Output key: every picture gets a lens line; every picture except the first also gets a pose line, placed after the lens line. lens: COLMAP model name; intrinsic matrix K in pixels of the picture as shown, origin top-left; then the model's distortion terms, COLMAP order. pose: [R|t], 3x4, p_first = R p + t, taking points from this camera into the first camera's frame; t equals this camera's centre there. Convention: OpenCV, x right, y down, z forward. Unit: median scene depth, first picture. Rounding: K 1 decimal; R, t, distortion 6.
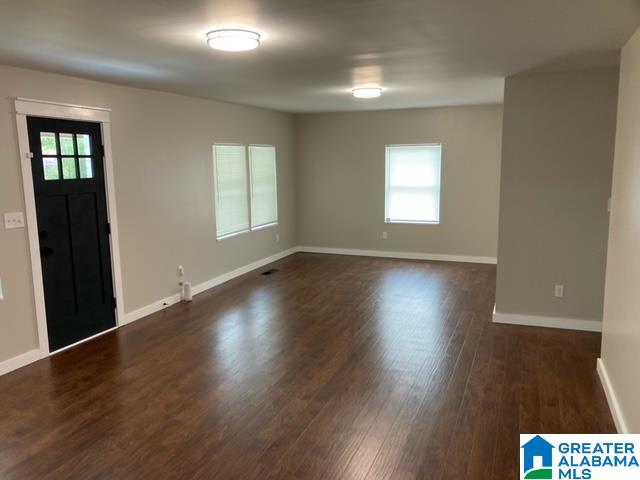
lens RADIAL K [[527.5, 0, 320.4], [0, 527.5, 239.2], [0, 0, 1]] dist [0.075279, -0.065136]
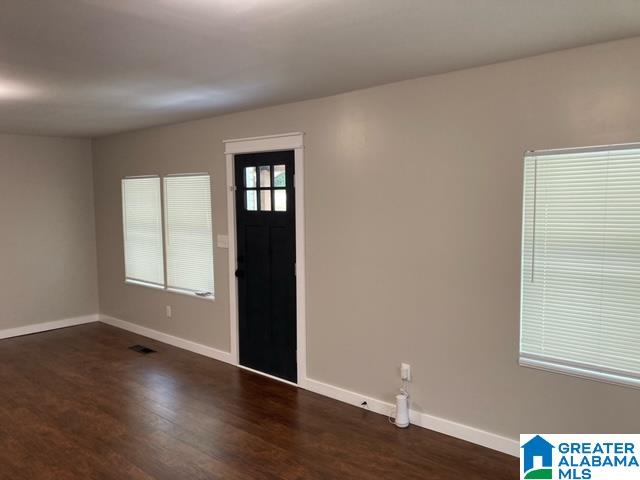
lens RADIAL K [[527.5, 0, 316.6], [0, 527.5, 240.6], [0, 0, 1]] dist [0.075279, -0.065136]
pose [[-0.356338, 0.093047, -0.929713, 0.436747], [-0.130000, 0.980414, 0.147947, -0.222995], [0.925269, 0.173581, -0.337263, 1.470887]]
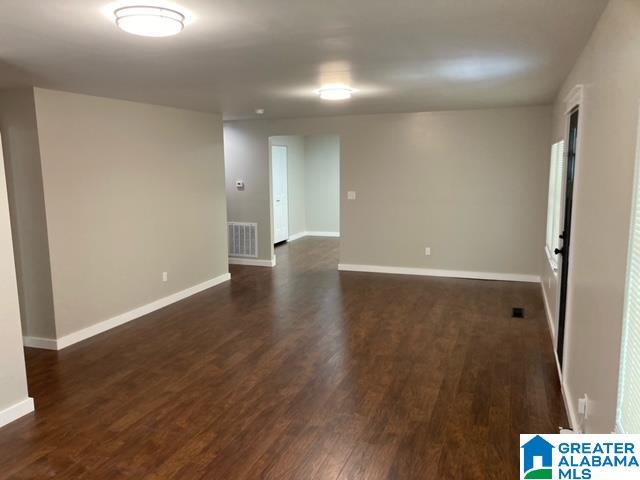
lens RADIAL K [[527.5, 0, 315.5], [0, 527.5, 242.0], [0, 0, 1]] dist [0.075279, -0.065136]
pose [[-0.999539, 0.027119, -0.013646, -0.046413], [0.021947, 0.956044, 0.292402, -0.286101], [0.020976, 0.291967, -0.956198, 1.884511]]
